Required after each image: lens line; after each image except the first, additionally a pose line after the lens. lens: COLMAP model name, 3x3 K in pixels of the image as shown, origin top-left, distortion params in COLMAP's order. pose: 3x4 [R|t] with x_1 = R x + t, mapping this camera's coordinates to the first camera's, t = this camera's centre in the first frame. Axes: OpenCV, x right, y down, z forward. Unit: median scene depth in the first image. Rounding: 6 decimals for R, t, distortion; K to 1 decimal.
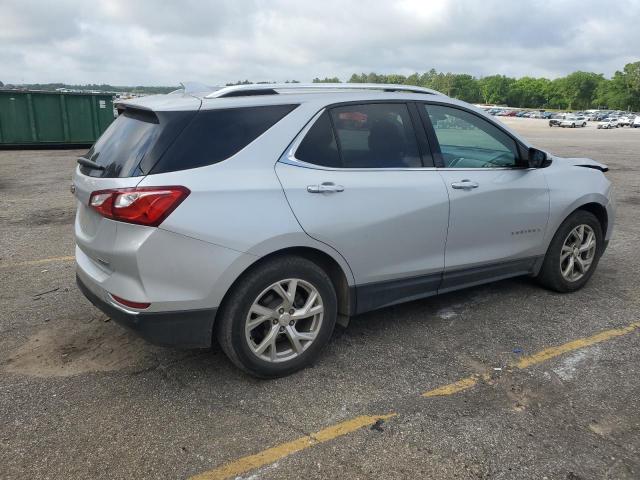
lens RADIAL K [[472.7, 0, 324.3], [0, 472.7, 234.9], [0, 0, 1]] dist [-0.005274, 0.008842]
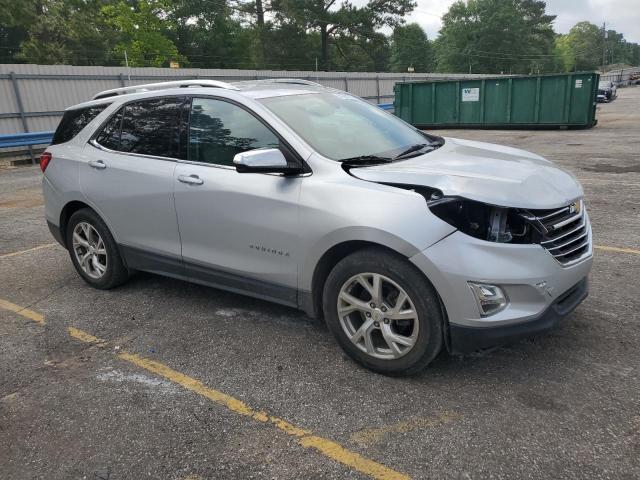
lens RADIAL K [[472.7, 0, 317.8], [0, 472.7, 239.9], [0, 0, 1]] dist [-0.005274, 0.008842]
pose [[0.463543, 0.230002, -0.855703, 1.316915], [-0.185782, 0.969486, 0.159945, -0.194695], [0.866379, 0.084833, 0.492128, 0.766702]]
